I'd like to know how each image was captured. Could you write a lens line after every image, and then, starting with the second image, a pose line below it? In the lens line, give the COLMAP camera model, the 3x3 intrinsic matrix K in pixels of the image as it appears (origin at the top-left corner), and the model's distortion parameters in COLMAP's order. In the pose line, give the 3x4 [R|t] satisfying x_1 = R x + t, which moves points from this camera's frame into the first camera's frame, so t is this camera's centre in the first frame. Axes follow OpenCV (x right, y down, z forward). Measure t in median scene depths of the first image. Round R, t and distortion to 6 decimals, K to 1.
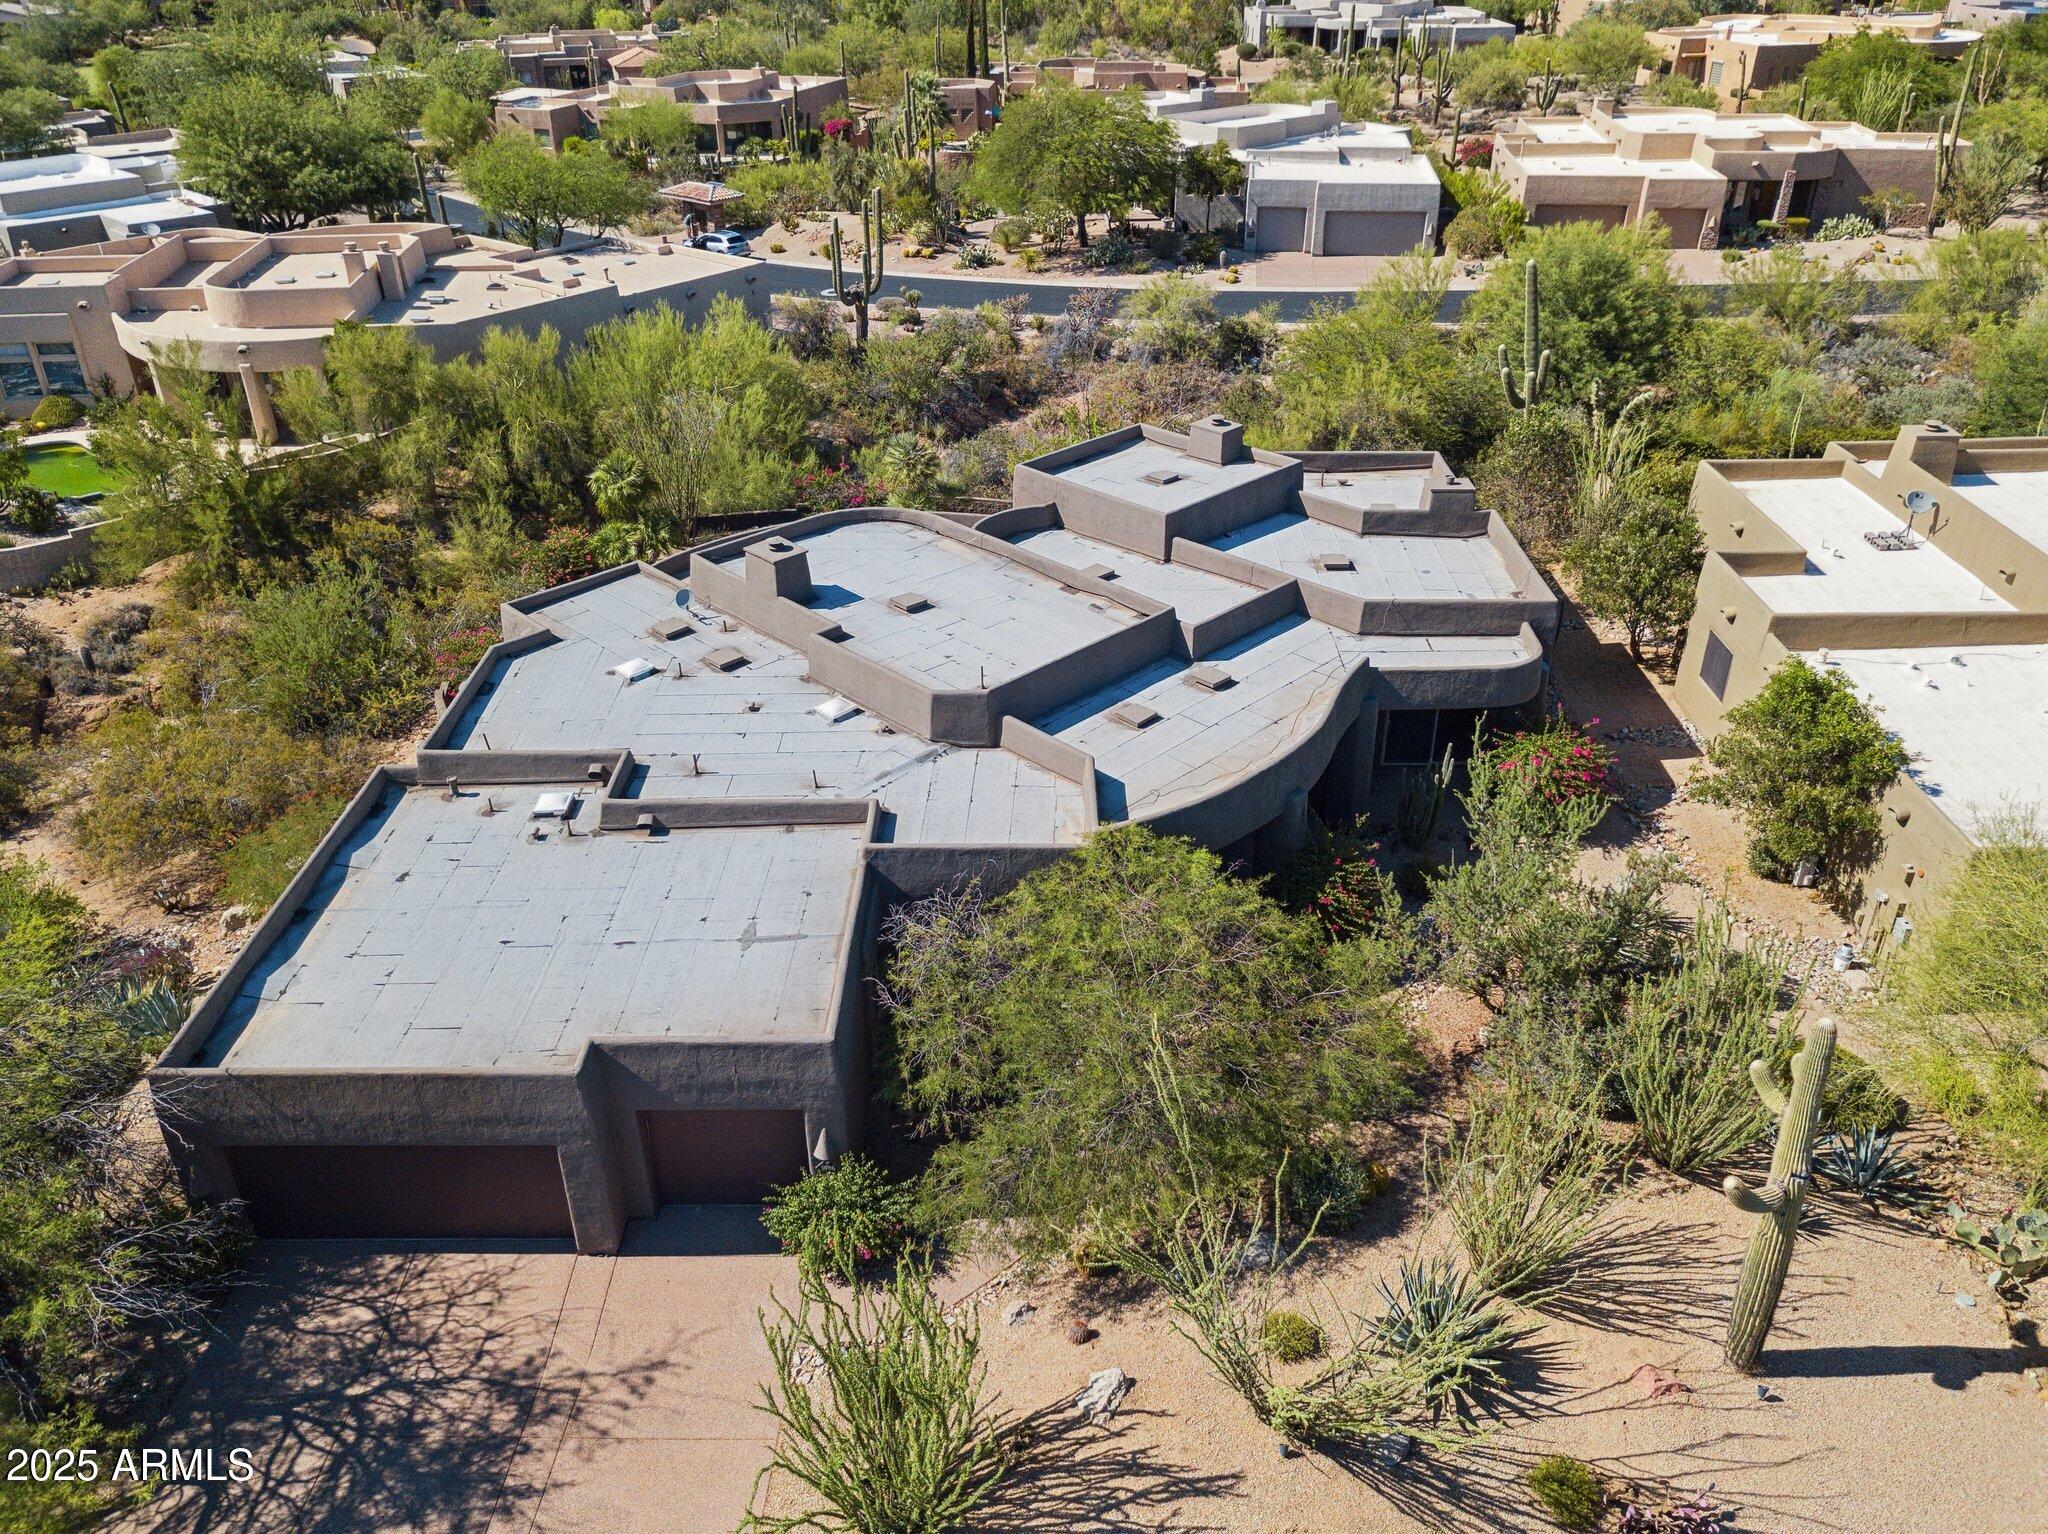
lens RADIAL K [[1528.9, 0, 1033.4], [0, 1528.9, 757.7], [0, 0, 1]] dist [0.004048, 0.001385]
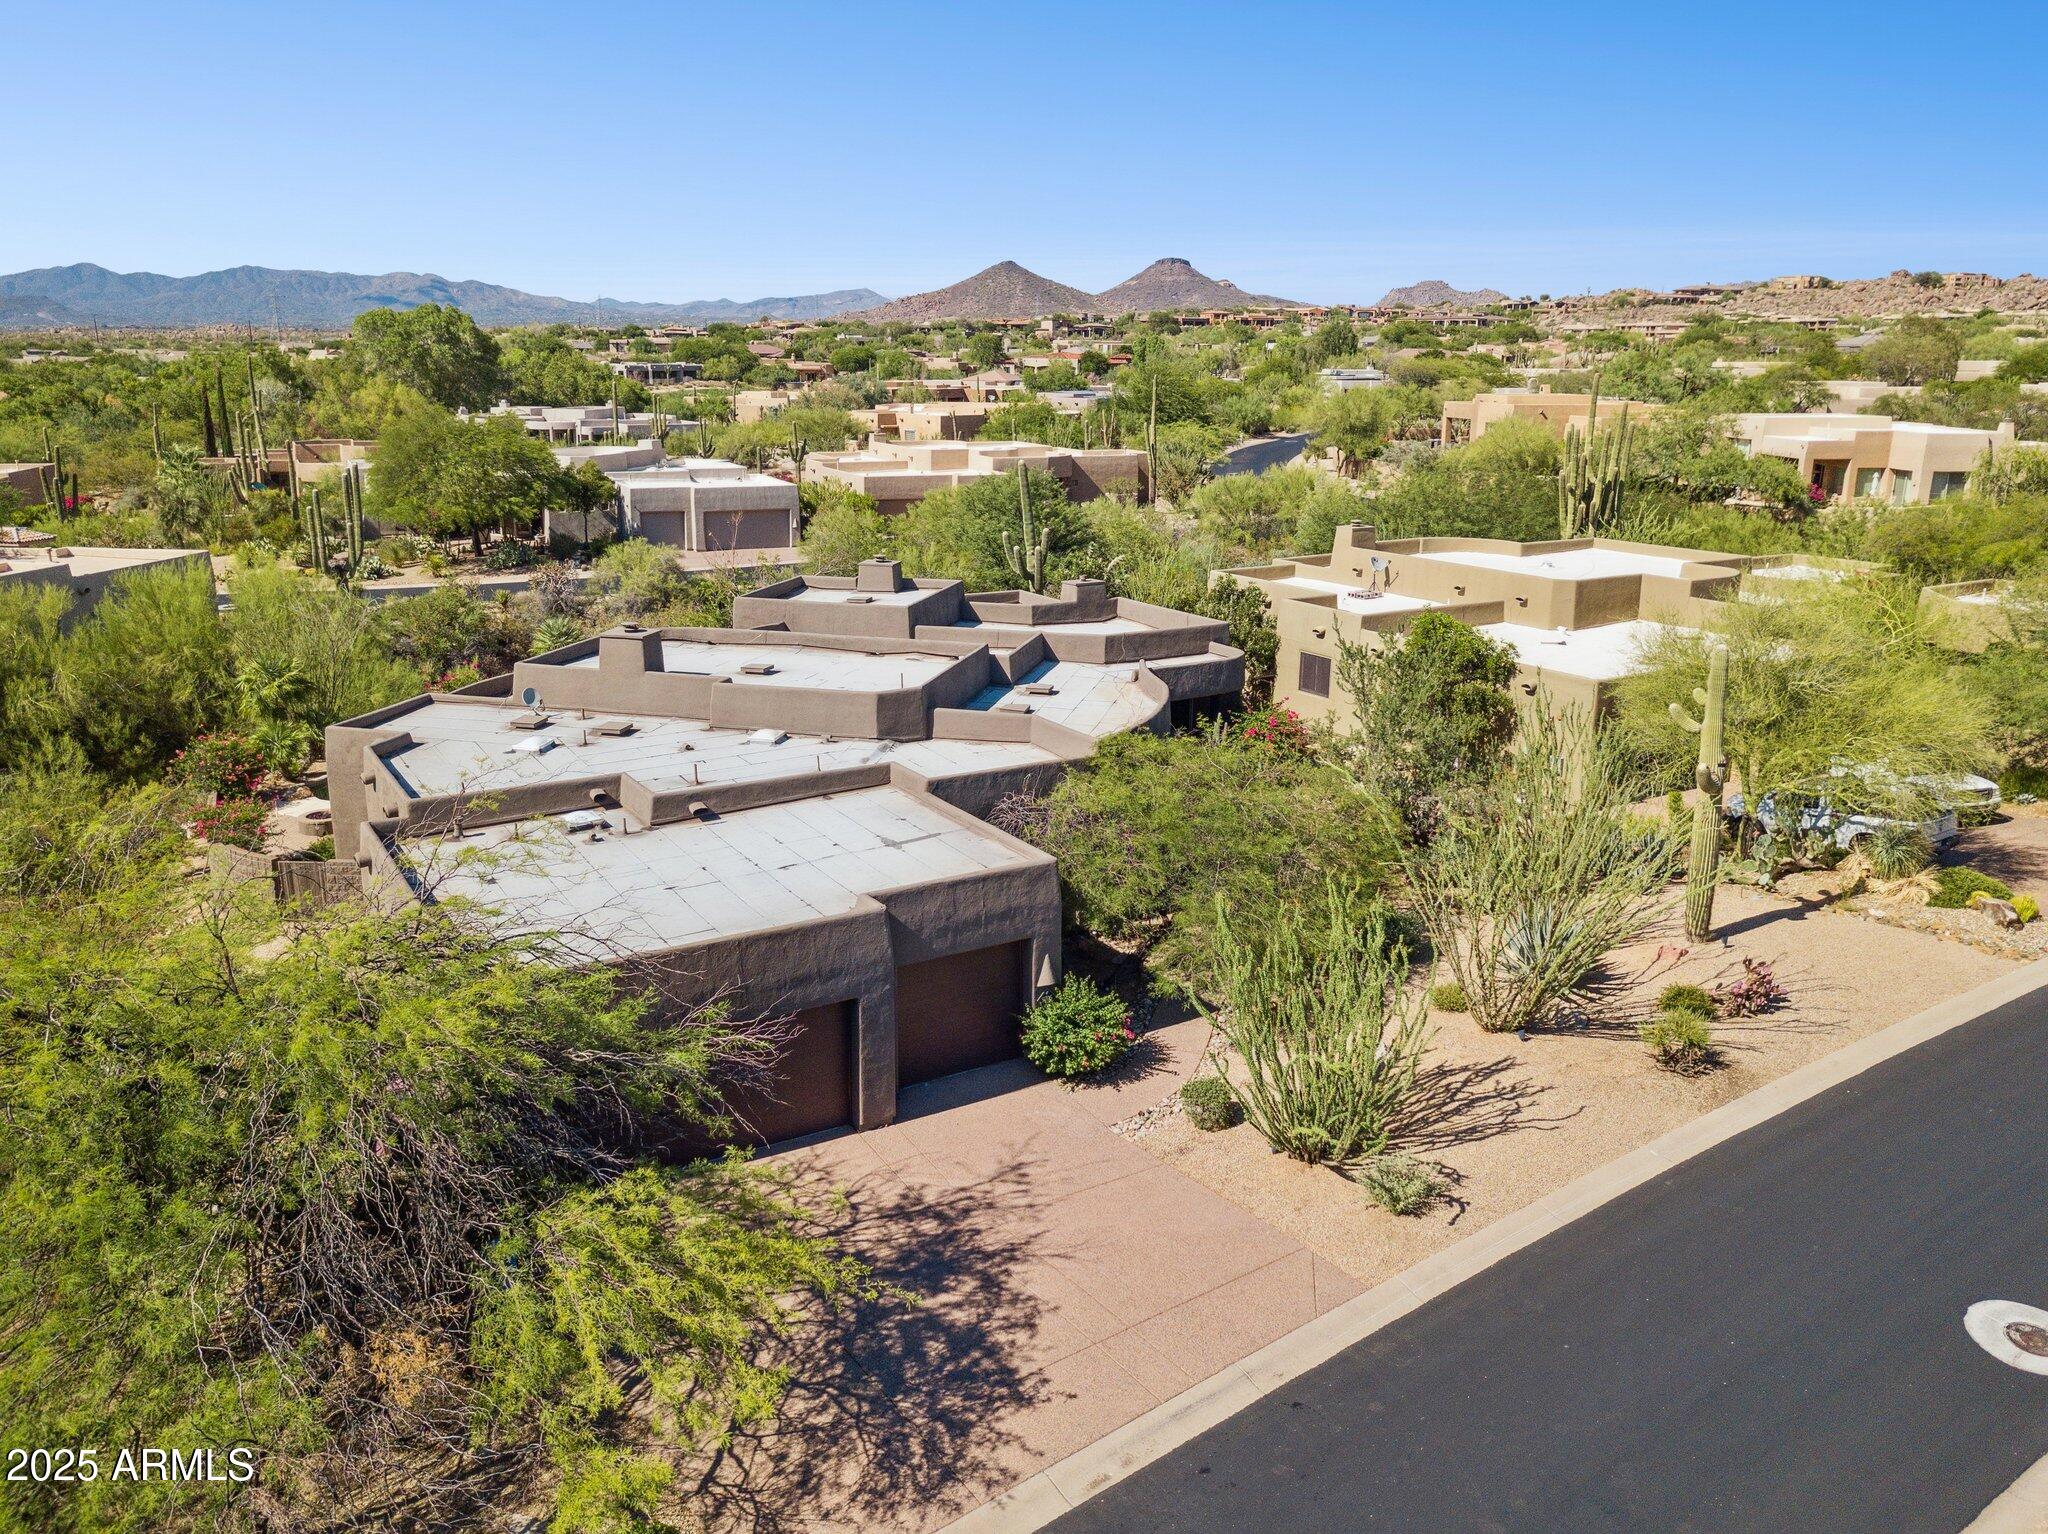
lens RADIAL K [[1557.0, 0, 1022.7], [0, 1557.0, 707.2], [0, 0, 1]] dist [0.032092, 0.000536]
pose [[0.853629, -0.103845, 0.510425, -0.746436], [0.251591, 0.940237, -0.229469, 0.343019], [-0.456092, 0.324300, 0.828740, 0.004434]]
